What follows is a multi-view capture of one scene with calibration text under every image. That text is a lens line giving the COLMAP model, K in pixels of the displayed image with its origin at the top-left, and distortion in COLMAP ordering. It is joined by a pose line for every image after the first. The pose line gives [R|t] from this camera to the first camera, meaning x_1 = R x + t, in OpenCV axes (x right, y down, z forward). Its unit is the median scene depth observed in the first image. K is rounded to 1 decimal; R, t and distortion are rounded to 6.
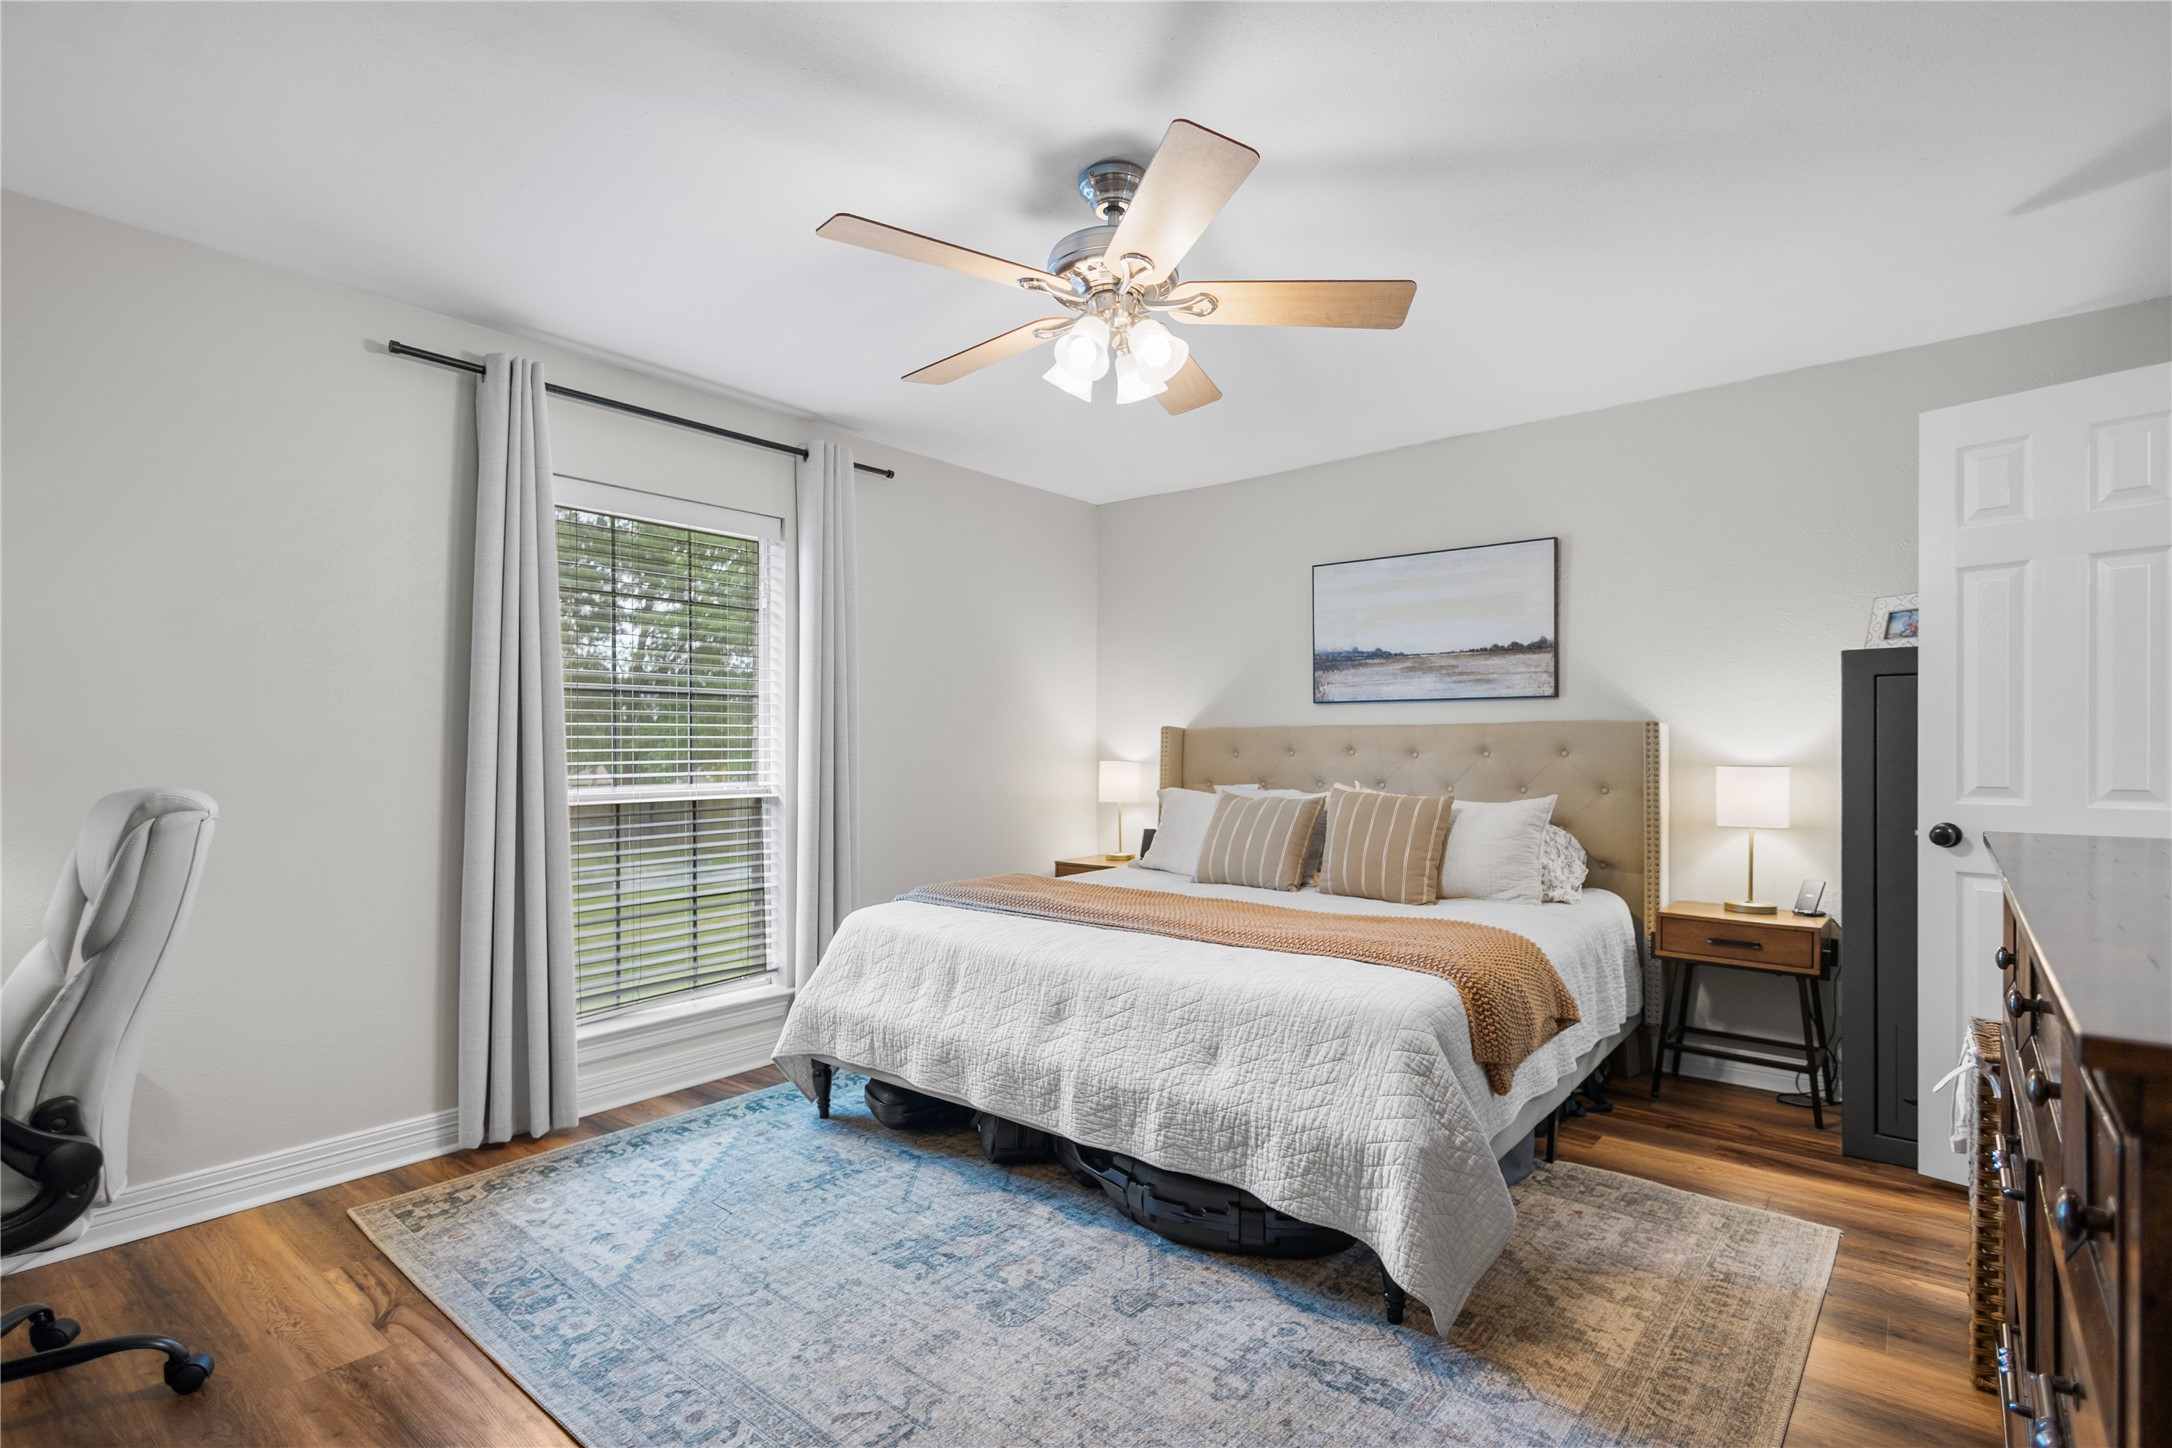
lens RADIAL K [[1020.5, 0, 1070.7], [0, 1020.5, 727.6], [0, 0, 1]] dist [0.013196, -0.001321]
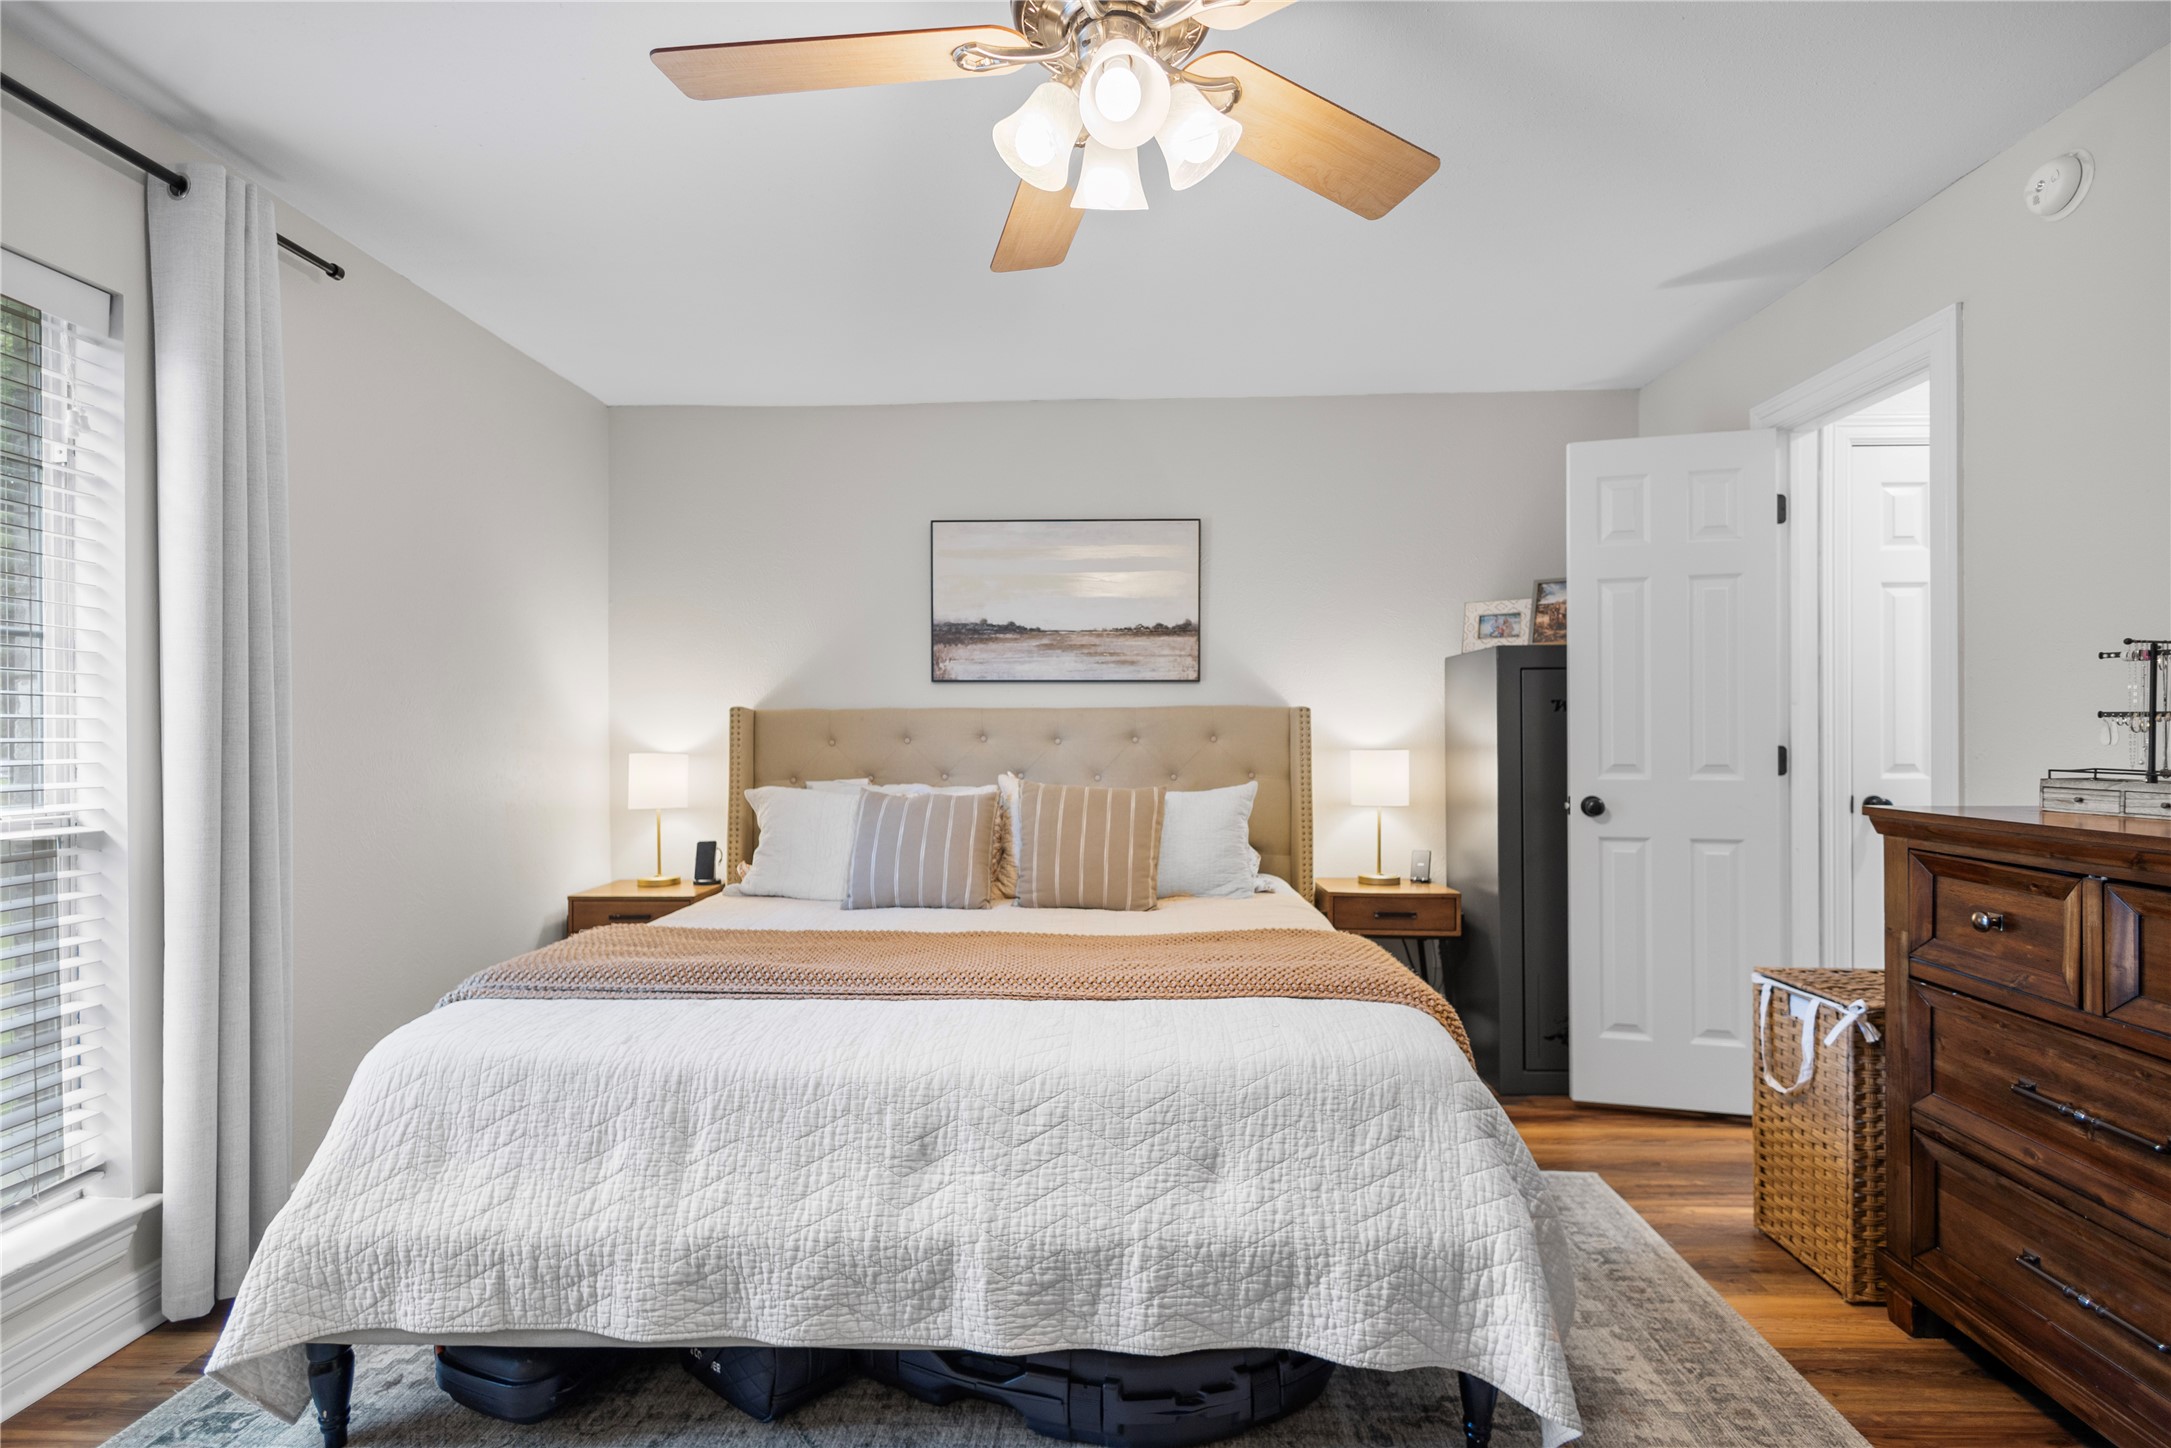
lens RADIAL K [[1020.1, 0, 1080.8], [0, 1020.1, 718.0], [0, 0, 1]] dist [0.013196, -0.001321]
pose [[0.792028, 0.006290, 0.610452, -0.266996], [-0.008738, 0.999961, 0.001033, 0.006538], [-0.610422, -0.006153, 0.792052, 0.360303]]
